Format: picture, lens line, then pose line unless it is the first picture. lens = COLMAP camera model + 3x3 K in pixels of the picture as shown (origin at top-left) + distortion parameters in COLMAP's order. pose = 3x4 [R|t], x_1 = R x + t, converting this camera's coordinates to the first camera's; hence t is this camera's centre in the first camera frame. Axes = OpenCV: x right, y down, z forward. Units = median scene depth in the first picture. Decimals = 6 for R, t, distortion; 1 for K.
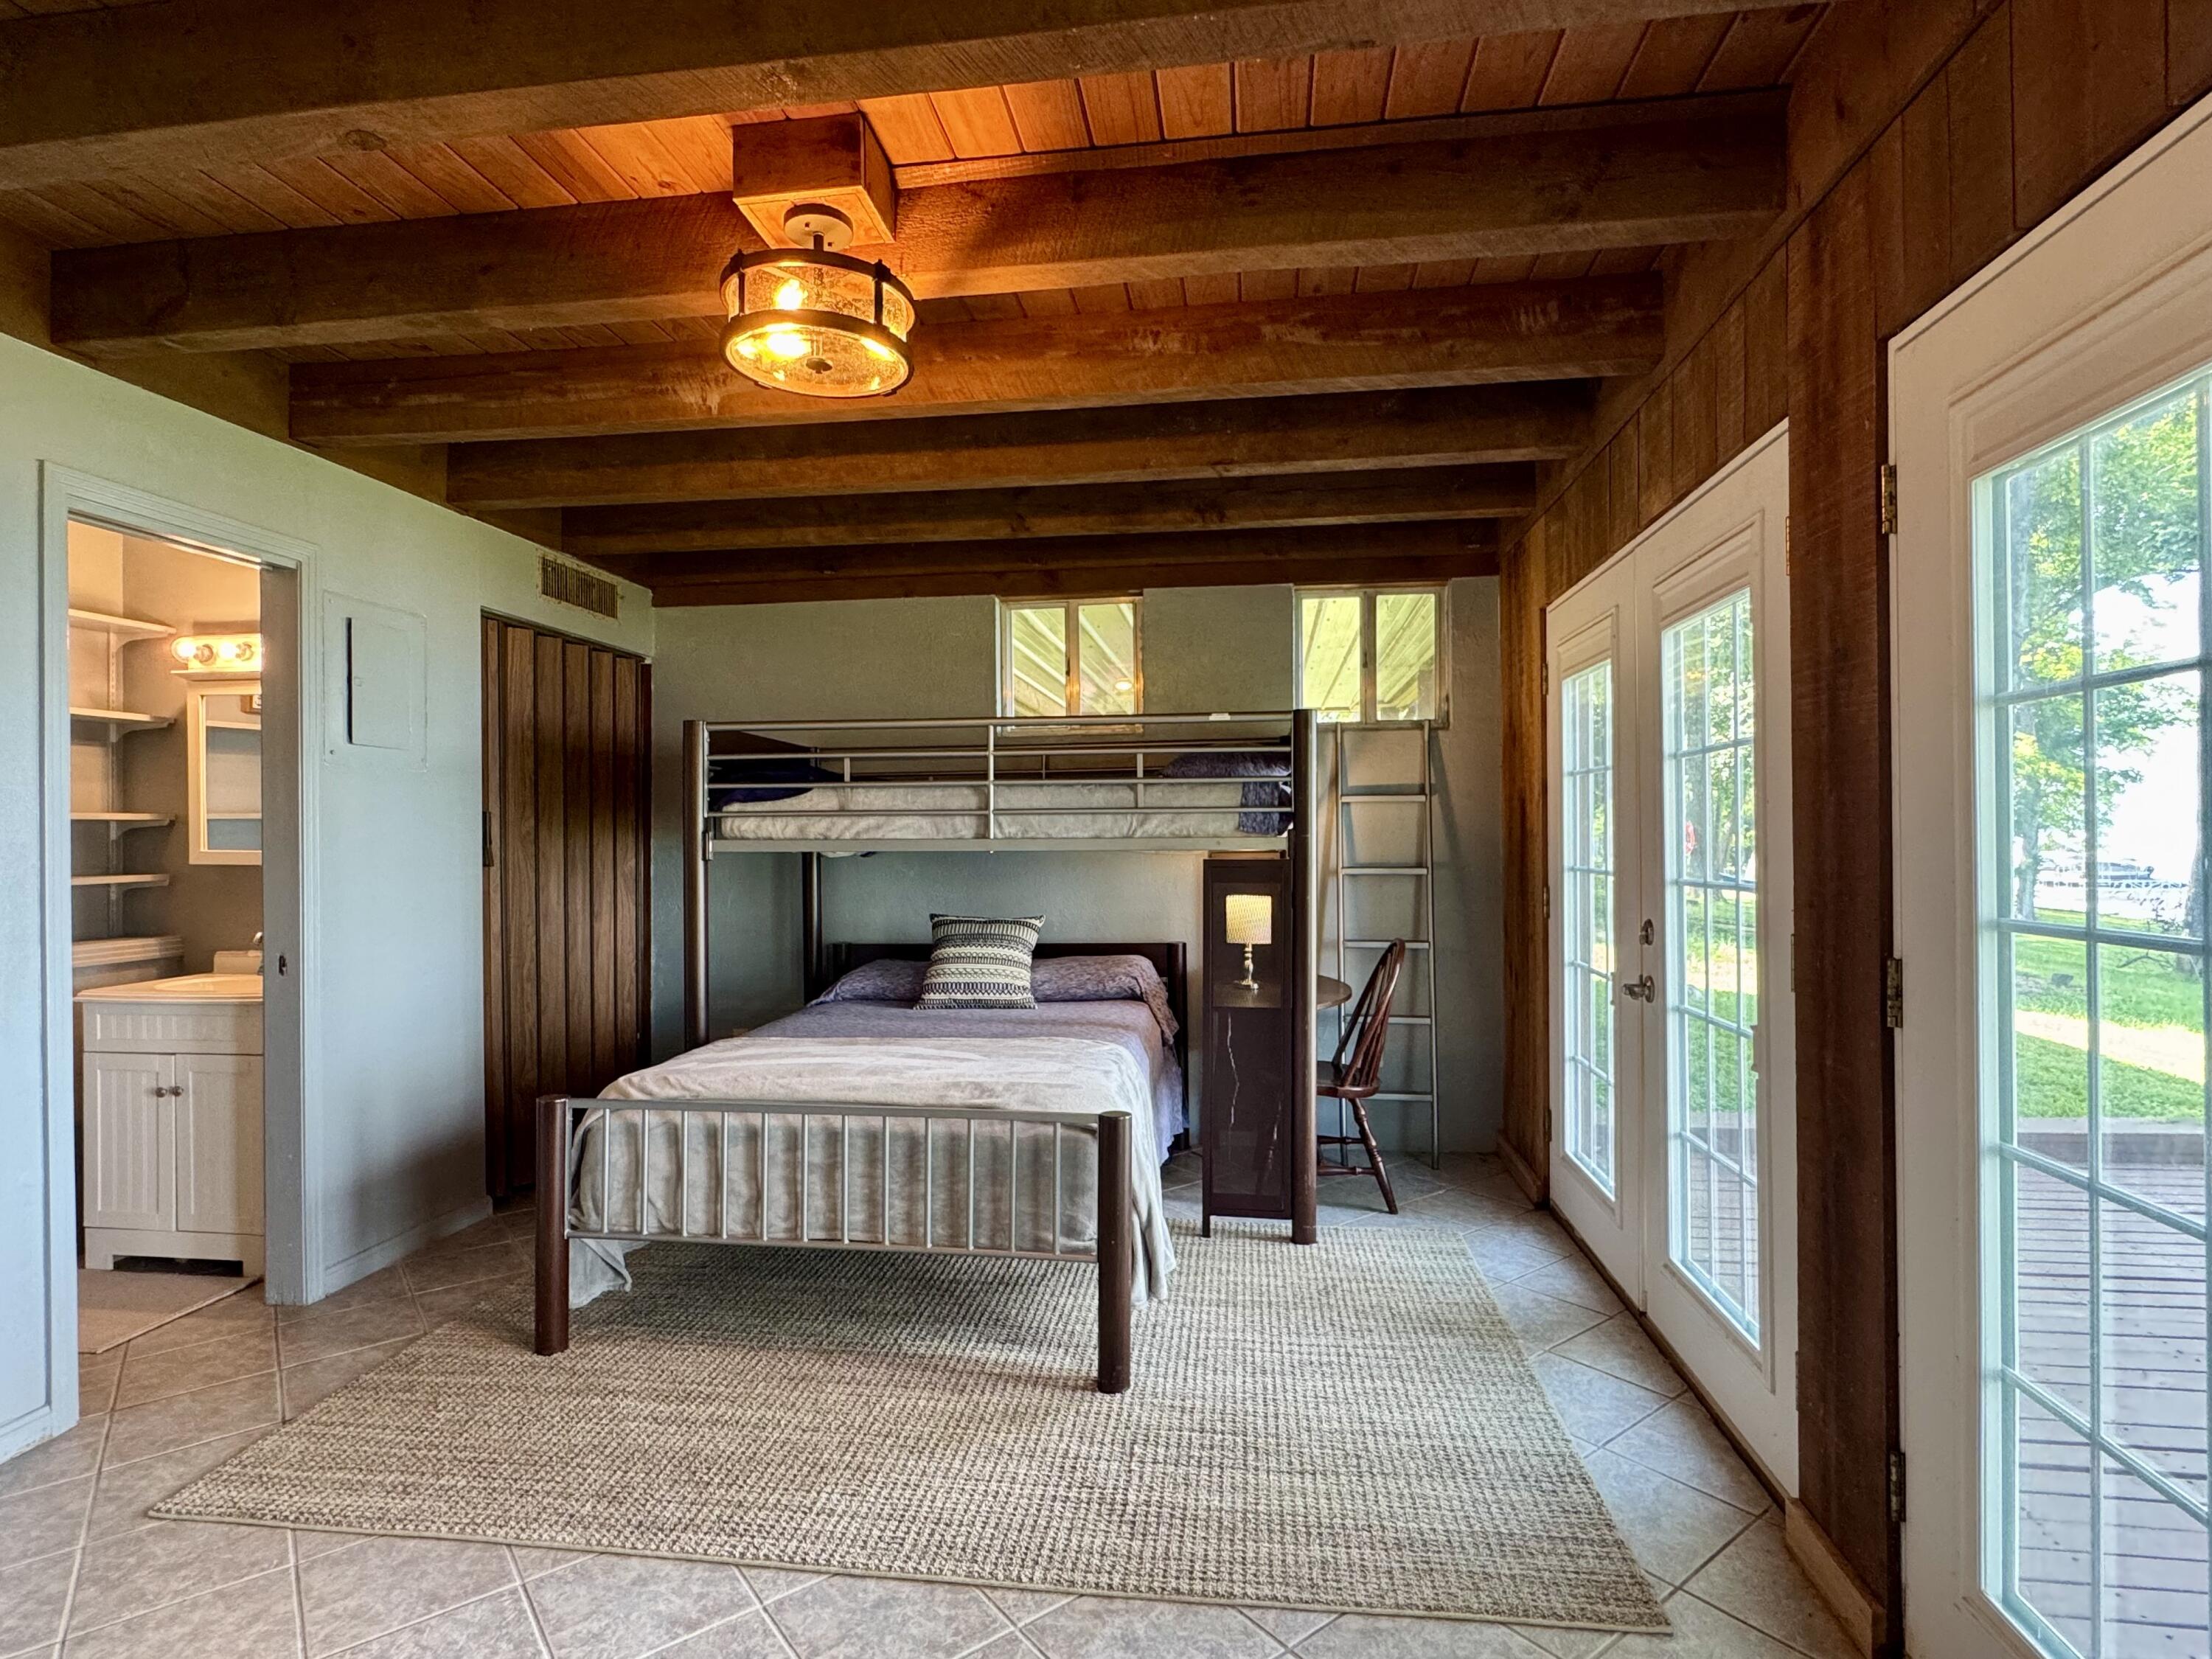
lens RADIAL K [[1153.9, 0, 1106.0], [0, 1153.9, 829.5], [0, 0, 1]] dist [0.000802, 0.000182]
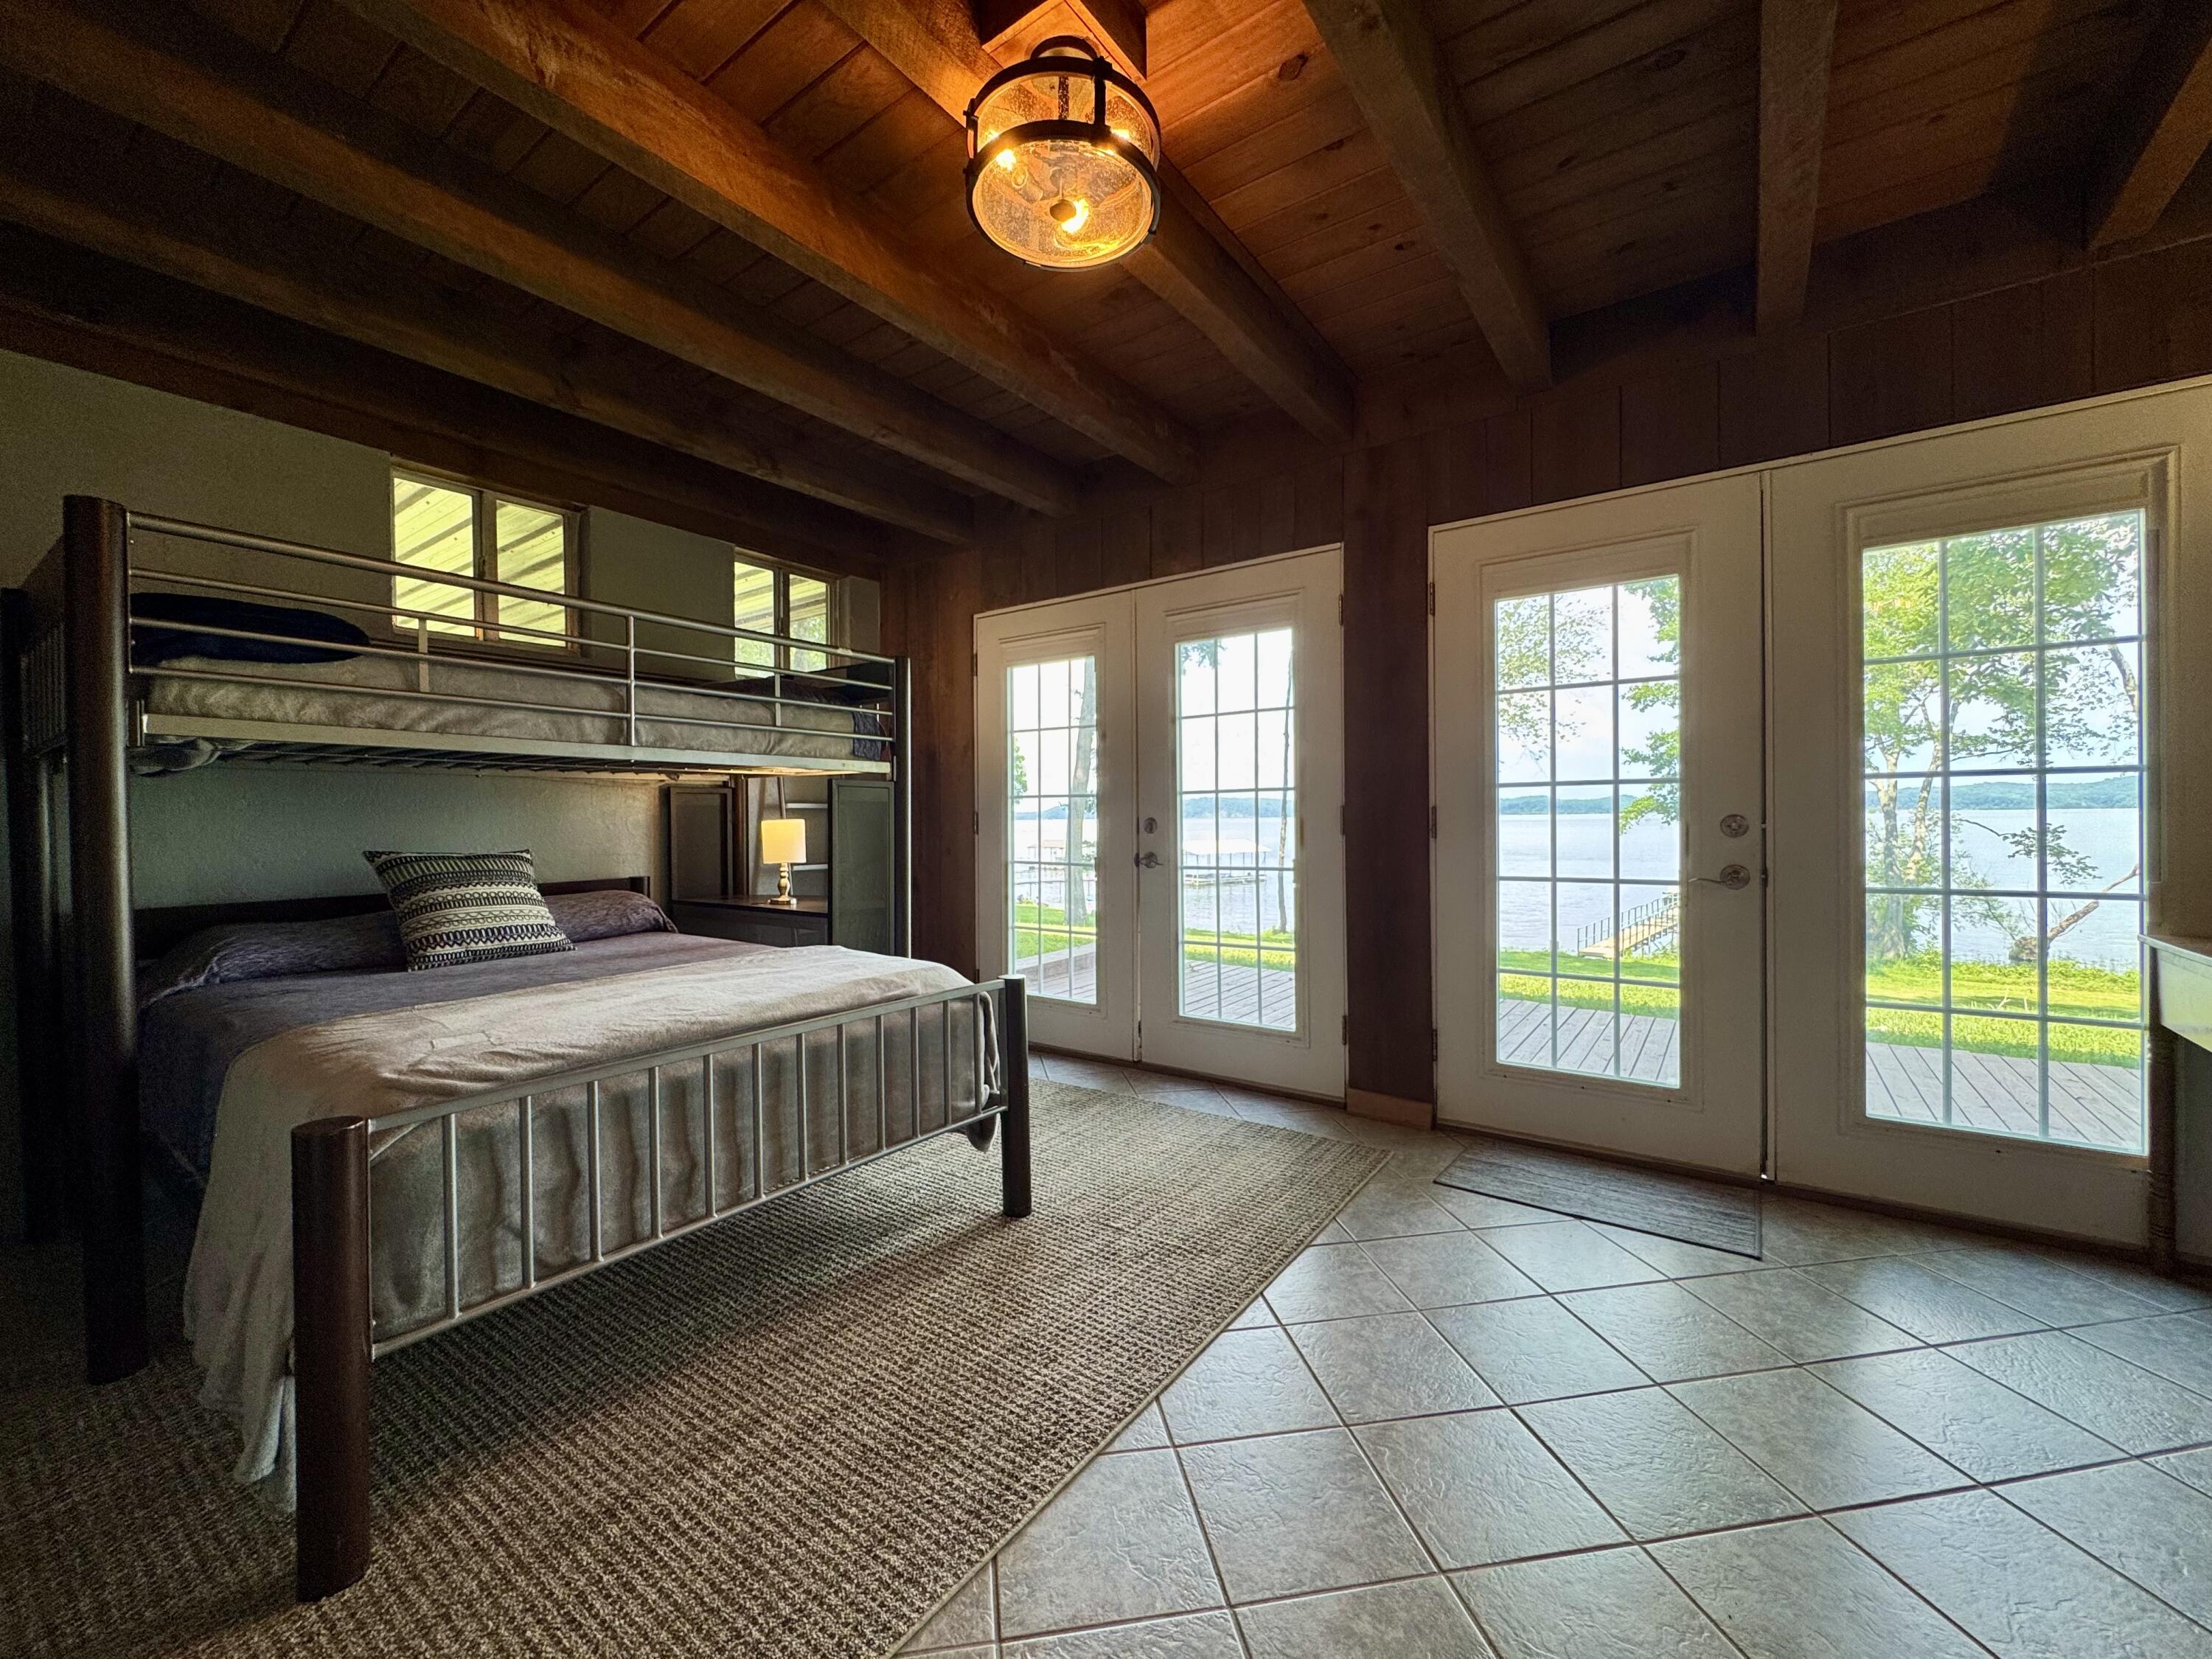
lens RADIAL K [[893.4, 0, 1107.5], [0, 893.4, 826.0], [0, 0, 1]] dist [0.000342, 0.000261]
pose [[0.462083, -0.002028, 0.886834, -0.588236], [0.004287, 0.999991, 0.000054, 0.077542], [-0.886826, 0.003777, 0.462087, 0.401984]]
